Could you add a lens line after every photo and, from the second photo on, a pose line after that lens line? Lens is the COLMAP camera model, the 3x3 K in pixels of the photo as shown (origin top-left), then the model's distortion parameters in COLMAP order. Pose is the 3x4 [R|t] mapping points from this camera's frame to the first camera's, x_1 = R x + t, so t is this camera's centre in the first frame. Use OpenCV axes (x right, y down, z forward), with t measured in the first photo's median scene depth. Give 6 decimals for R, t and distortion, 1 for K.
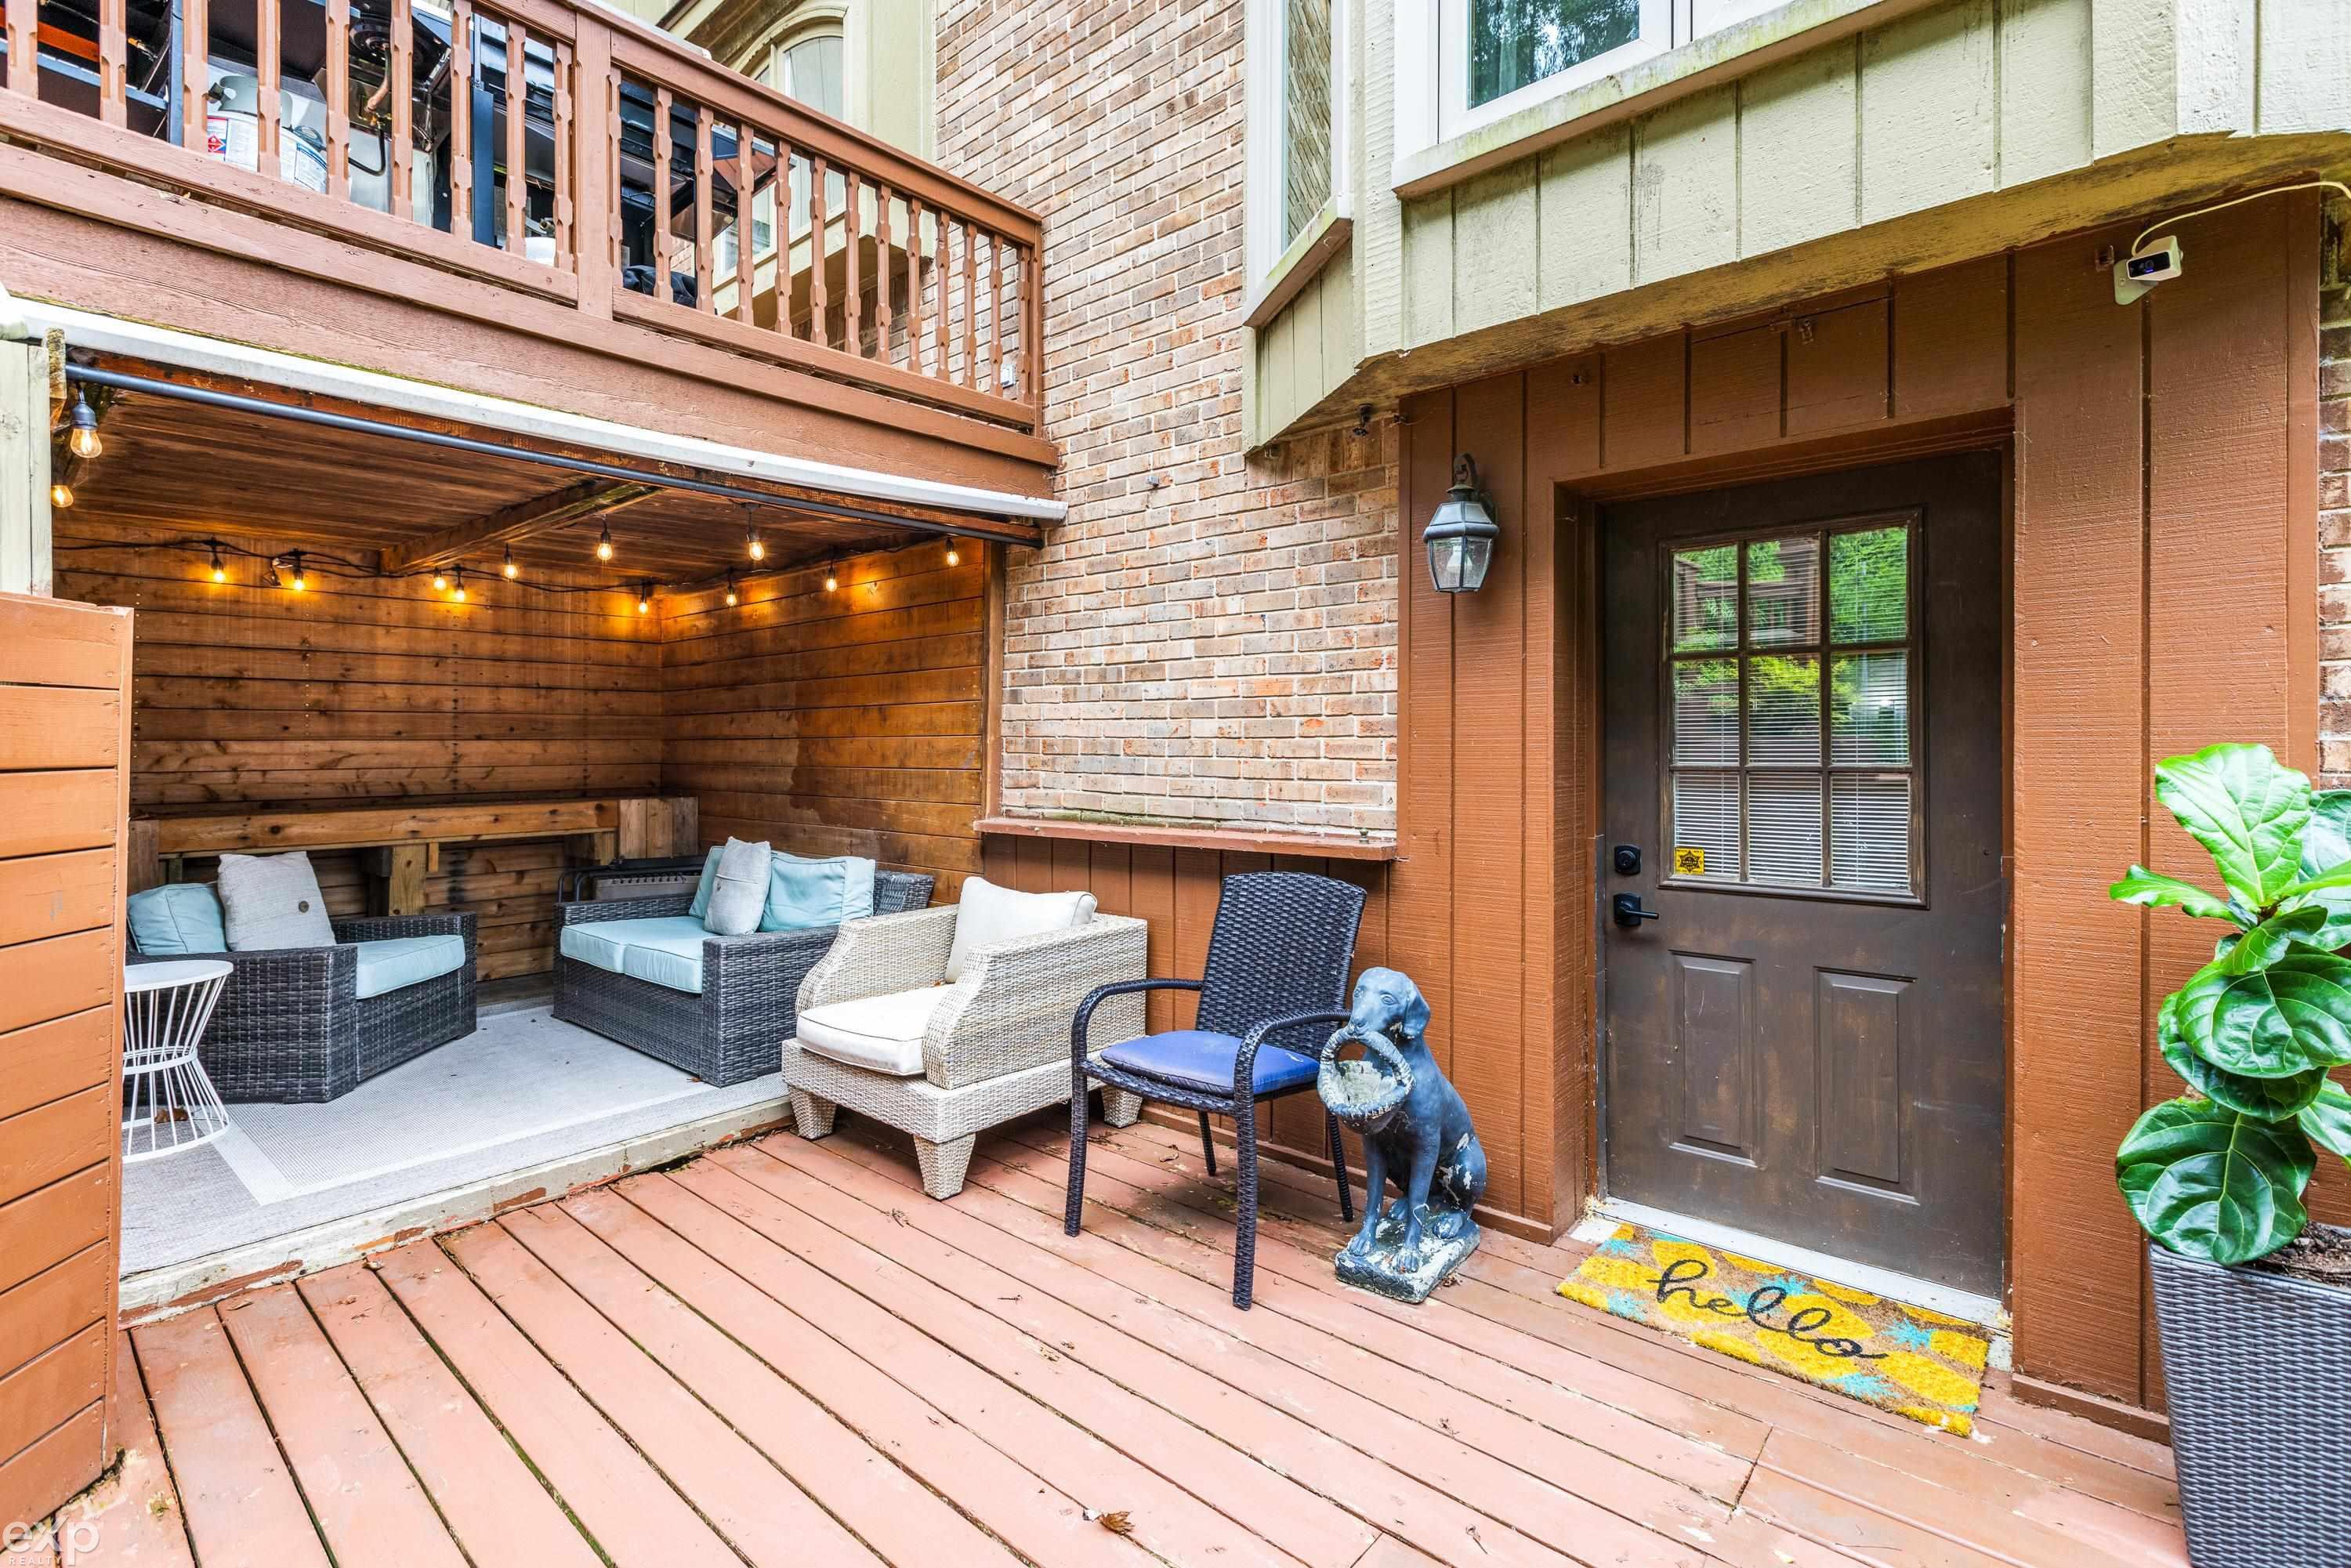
lens RADIAL K [[1065.7, 0, 1145.0], [0, 1065.7, 753.5], [0, 0, 1]] dist [0.004076, -0.002360]
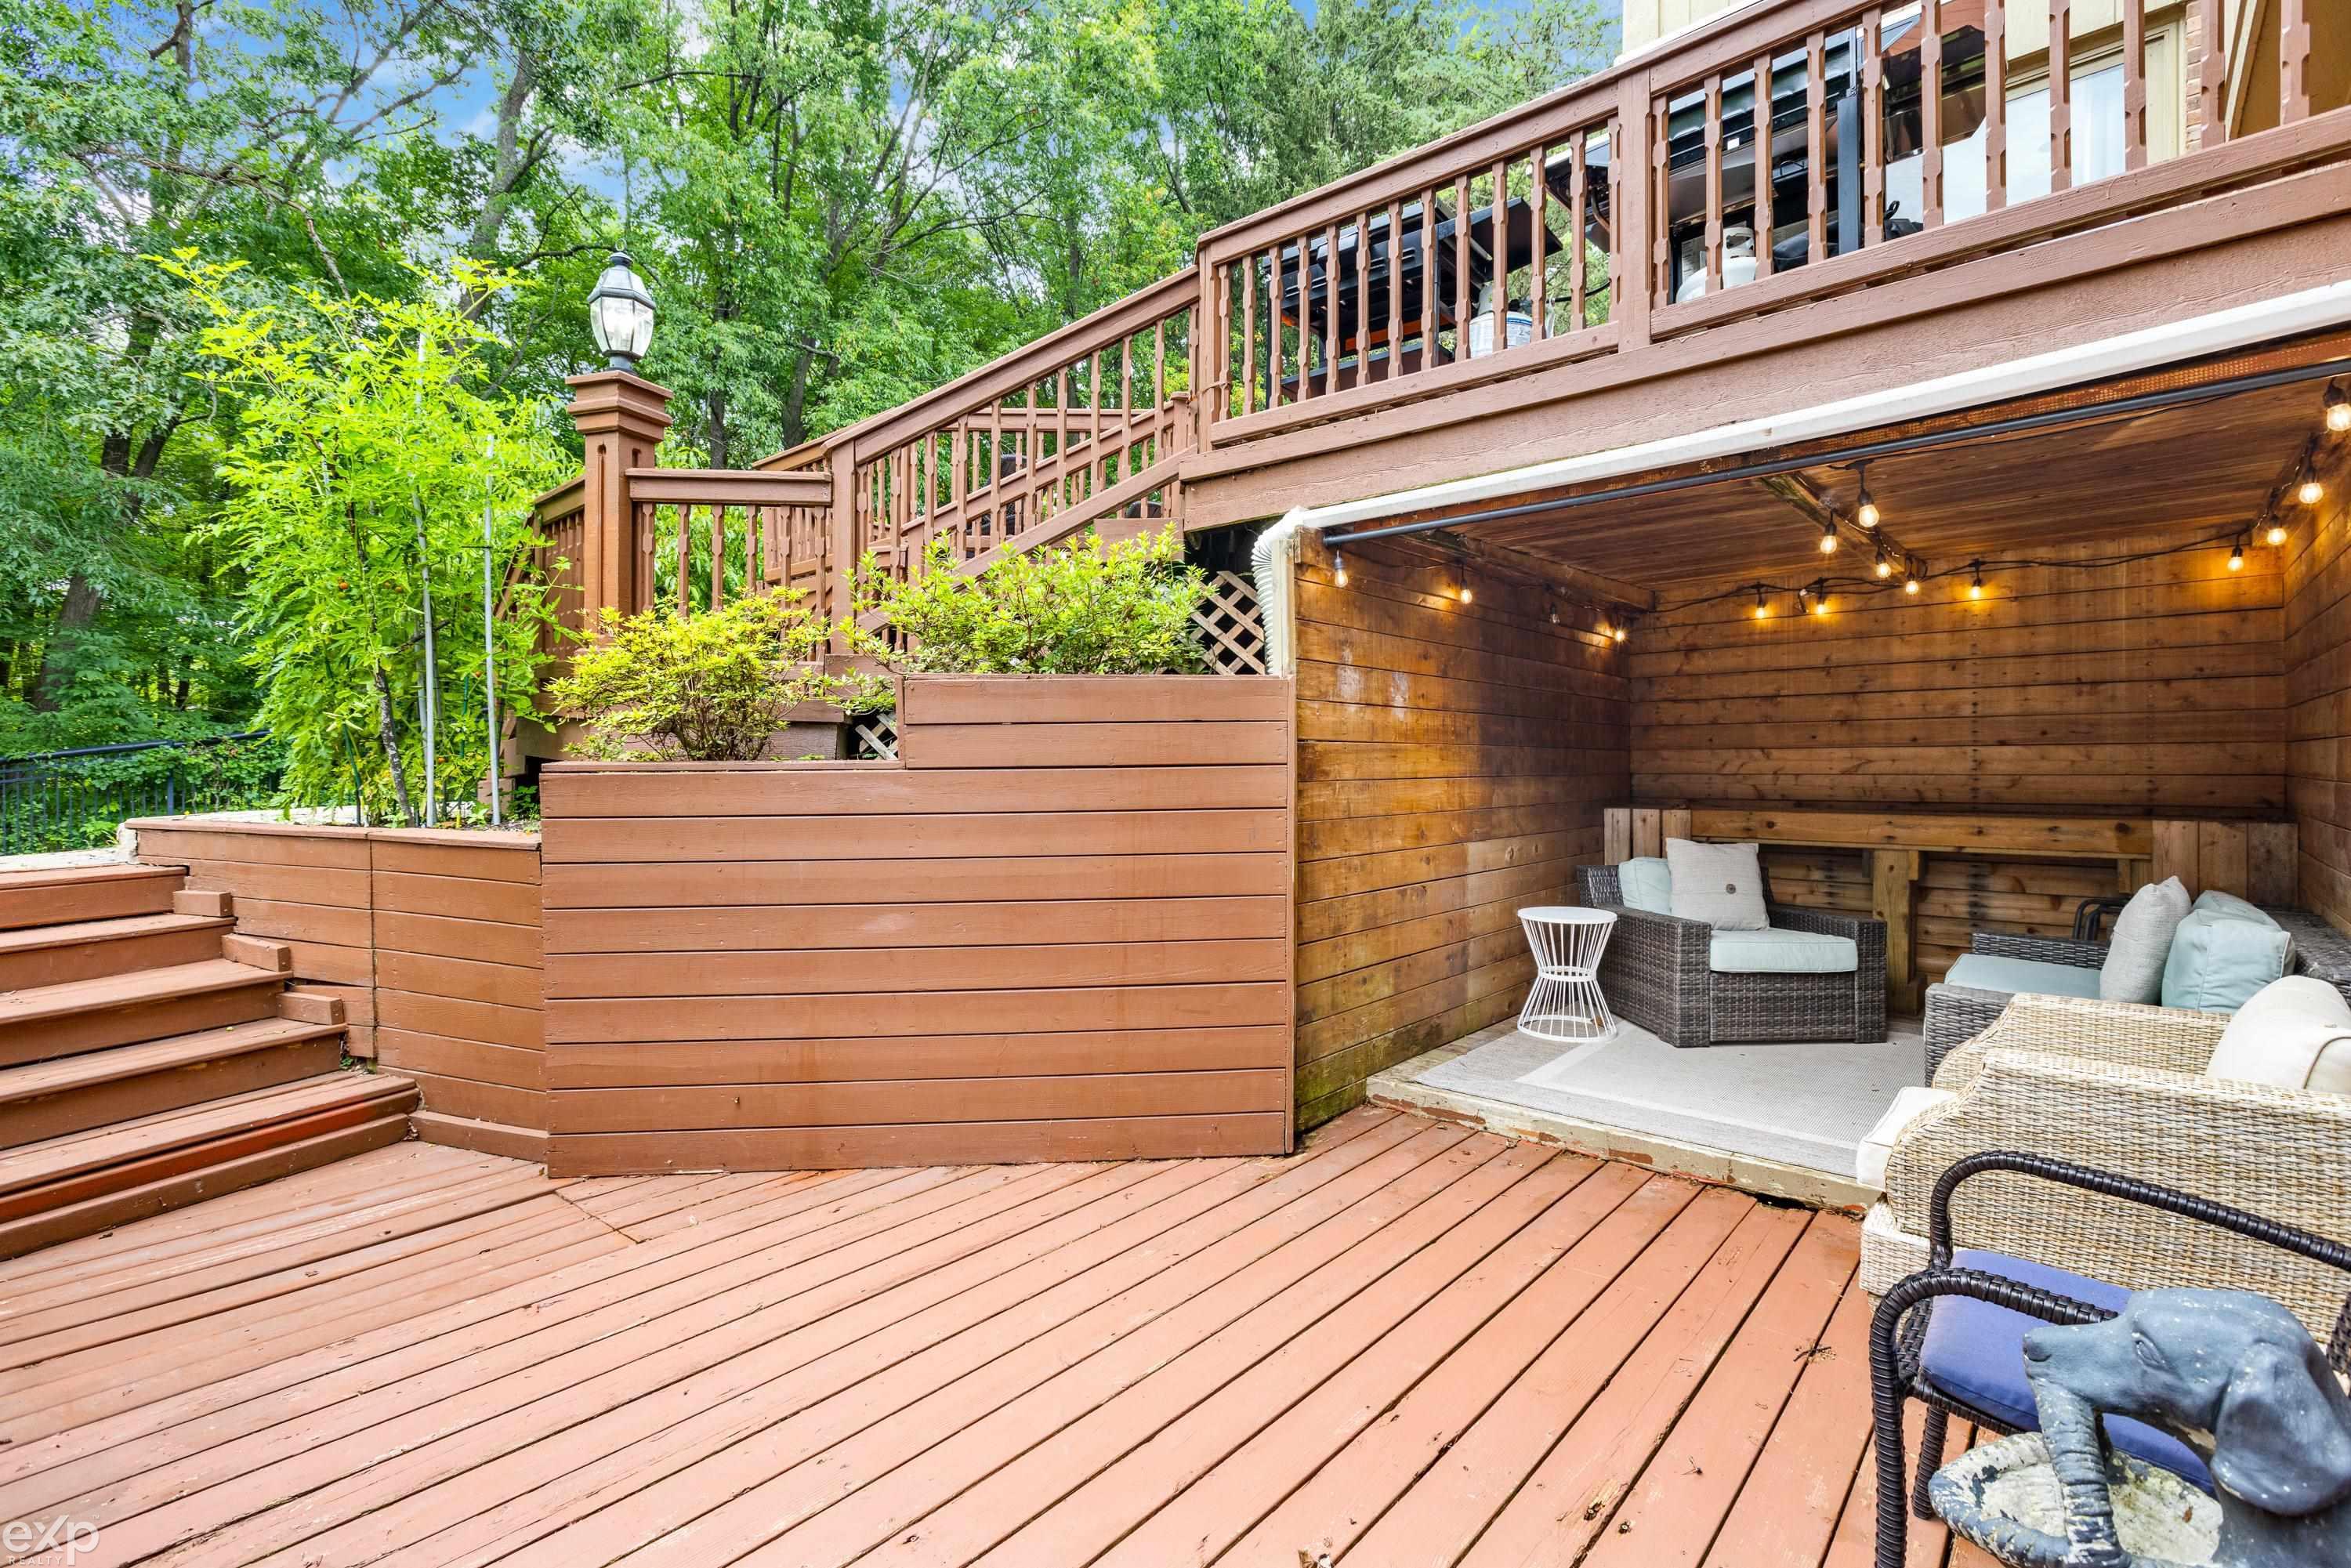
lens RADIAL K [[1065.7, 0, 1172.2], [0, 1065.7, 763.9], [0, 0, 1]] dist [0.004076, -0.002360]
pose [[-0.000774, 0.006505, -0.999979, 0.330575], [-0.004748, 0.999968, 0.006509, 0.000455], [0.999988, 0.004753, -0.000743, 0.320723]]
